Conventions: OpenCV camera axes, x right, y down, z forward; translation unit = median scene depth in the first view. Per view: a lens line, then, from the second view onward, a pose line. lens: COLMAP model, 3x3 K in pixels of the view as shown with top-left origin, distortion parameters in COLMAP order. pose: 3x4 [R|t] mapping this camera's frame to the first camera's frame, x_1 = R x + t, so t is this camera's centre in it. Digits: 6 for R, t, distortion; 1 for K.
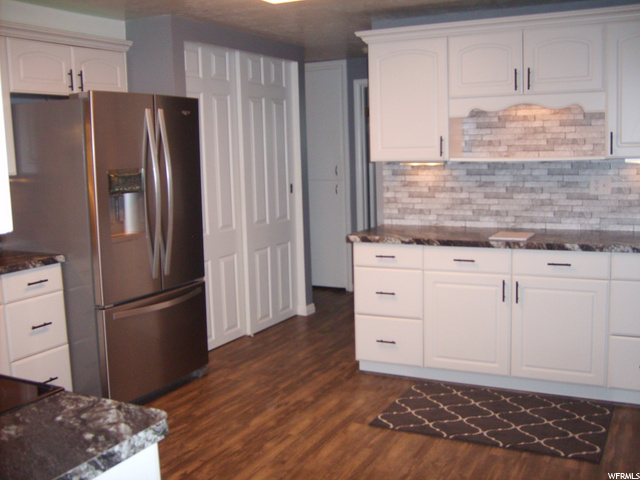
lens RADIAL K [[691.4, 0, 319.4], [0, 691.4, 236.9], [0, 0, 1]] dist [-0.106420, 0.000000]
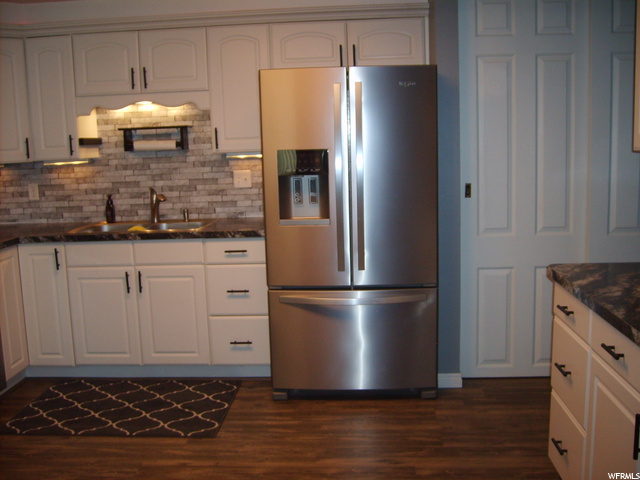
lens RADIAL K [[691.4, 0, 319.6], [0, 691.4, 244.1], [0, 0, 1]] dist [-0.106420, 0.000000]
pose [[0.401735, 0.155342, -0.902485, 0.591968], [-0.095378, 0.987245, 0.127474, -0.091886], [0.910776, 0.034866, 0.411427, 0.620740]]
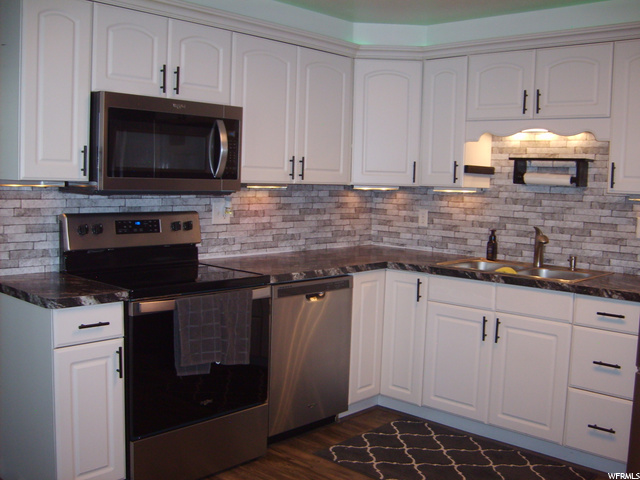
lens RADIAL K [[691.4, 0, 319.6], [0, 691.4, 237.6], [0, 0, 1]] dist [-0.106420, 0.000000]
pose [[-0.274232, 0.103423, -0.956086, 0.476169], [-0.145034, 0.978380, 0.147434, -0.098095], [0.950664, 0.179096, -0.253303, 0.788351]]
